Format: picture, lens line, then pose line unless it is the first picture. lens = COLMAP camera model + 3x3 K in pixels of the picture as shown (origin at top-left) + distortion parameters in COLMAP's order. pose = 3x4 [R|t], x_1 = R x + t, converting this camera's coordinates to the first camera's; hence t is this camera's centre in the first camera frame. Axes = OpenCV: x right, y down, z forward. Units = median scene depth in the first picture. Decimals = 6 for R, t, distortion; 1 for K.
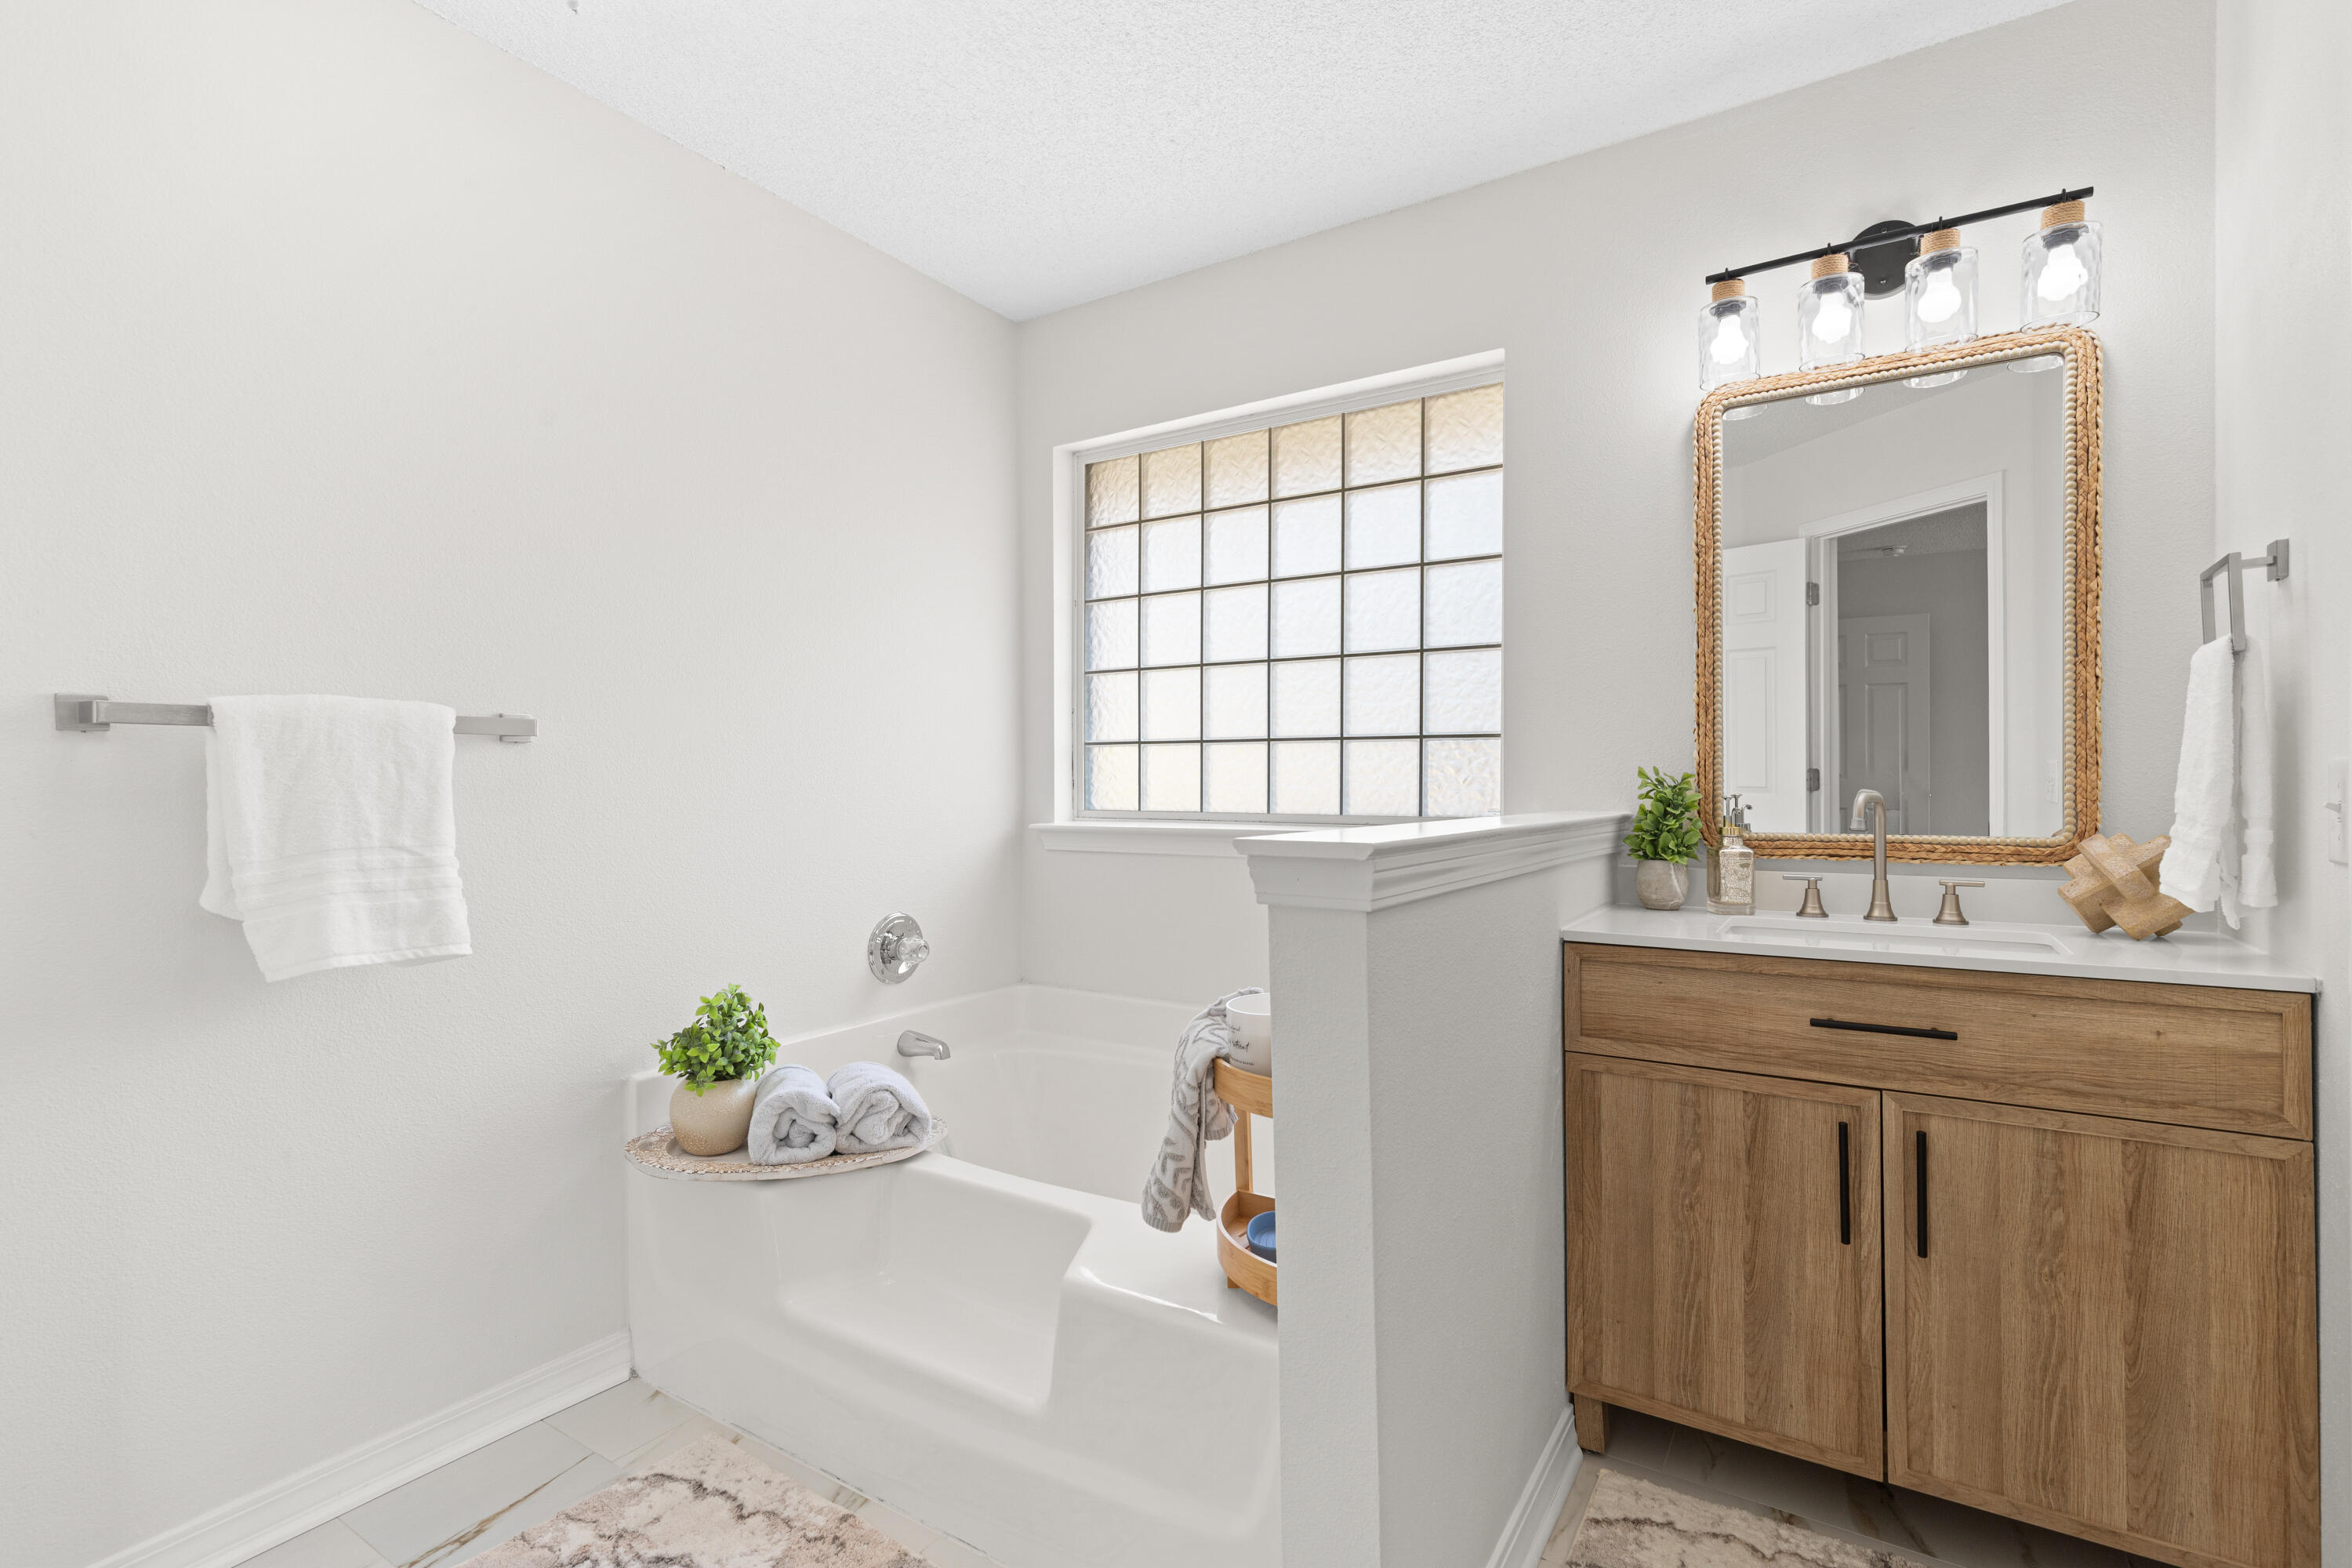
lens RADIAL K [[1092.3, 0, 1185.2], [0, 1092.3, 772.8], [0, 0, 1]] dist [0.000764, 0.000552]
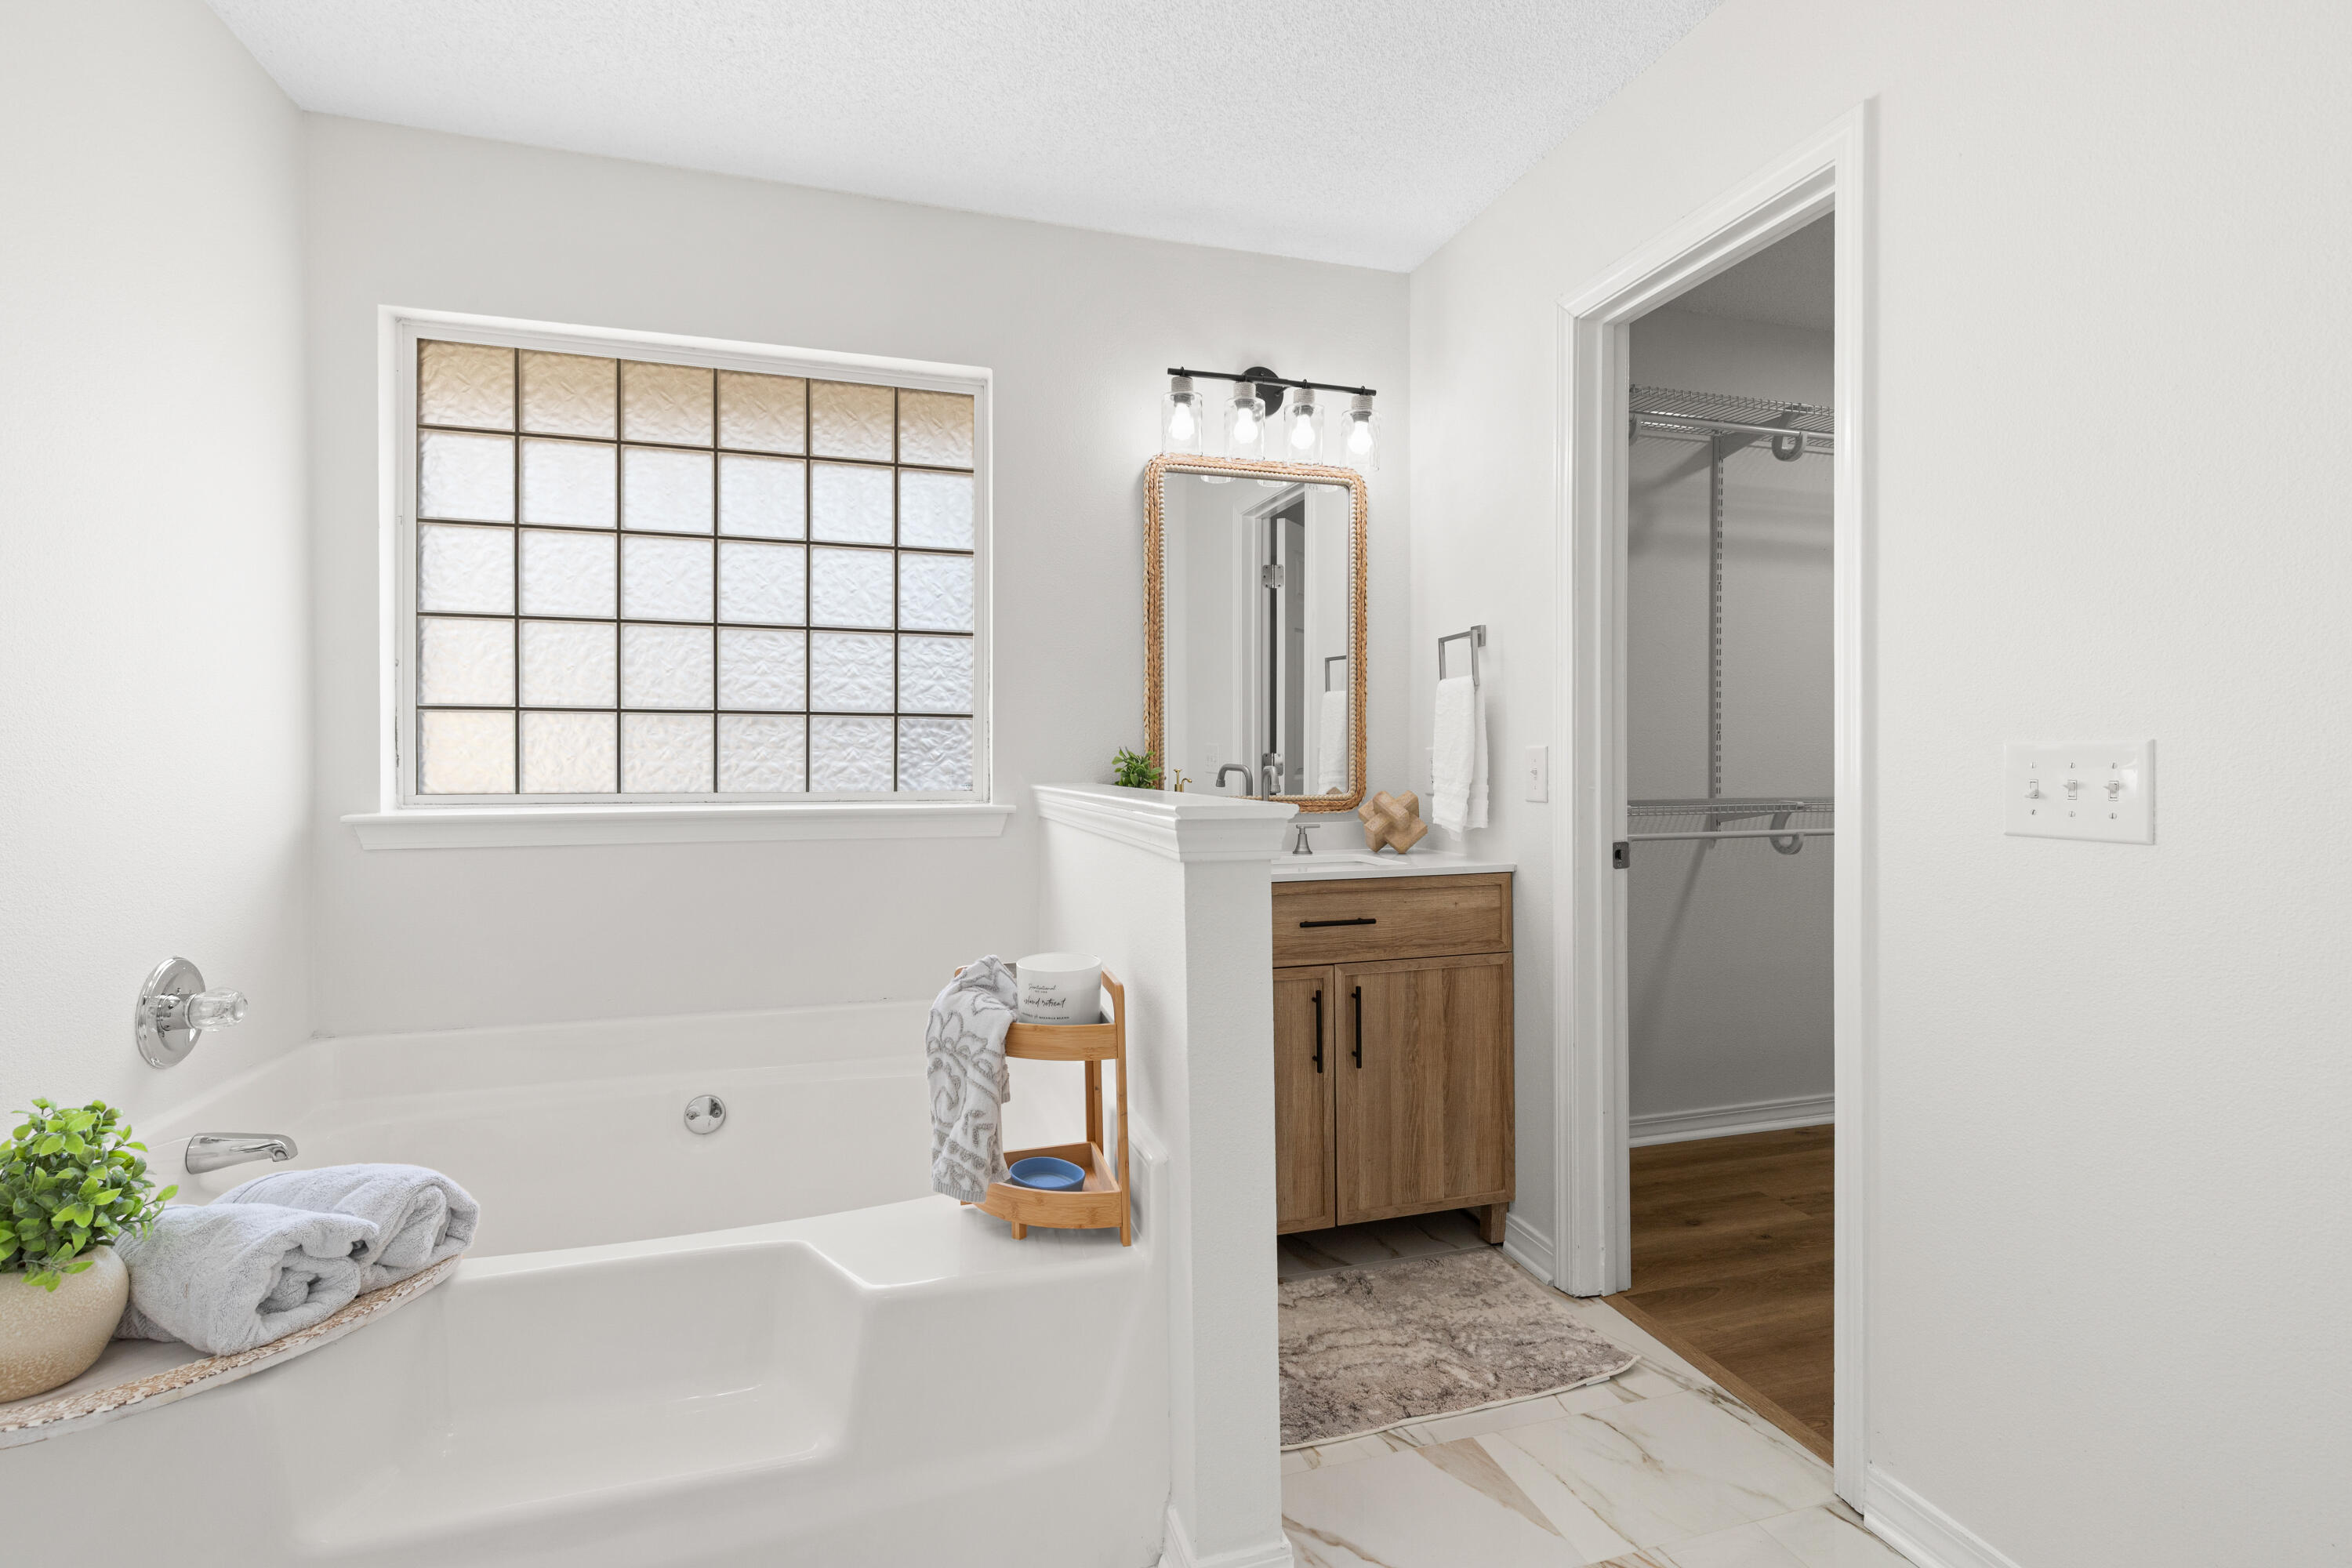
lens RADIAL K [[1099.0, 0, 1174.1], [0, 1099.0, 750.0], [0, 0, 1]] dist [0.006912, -0.000145]
pose [[0.640628, 0.009501, 0.767792, -0.607794], [-0.006737, 0.999955, -0.006753, 0.008166], [-0.767822, -0.000847, 0.640663, 0.188728]]
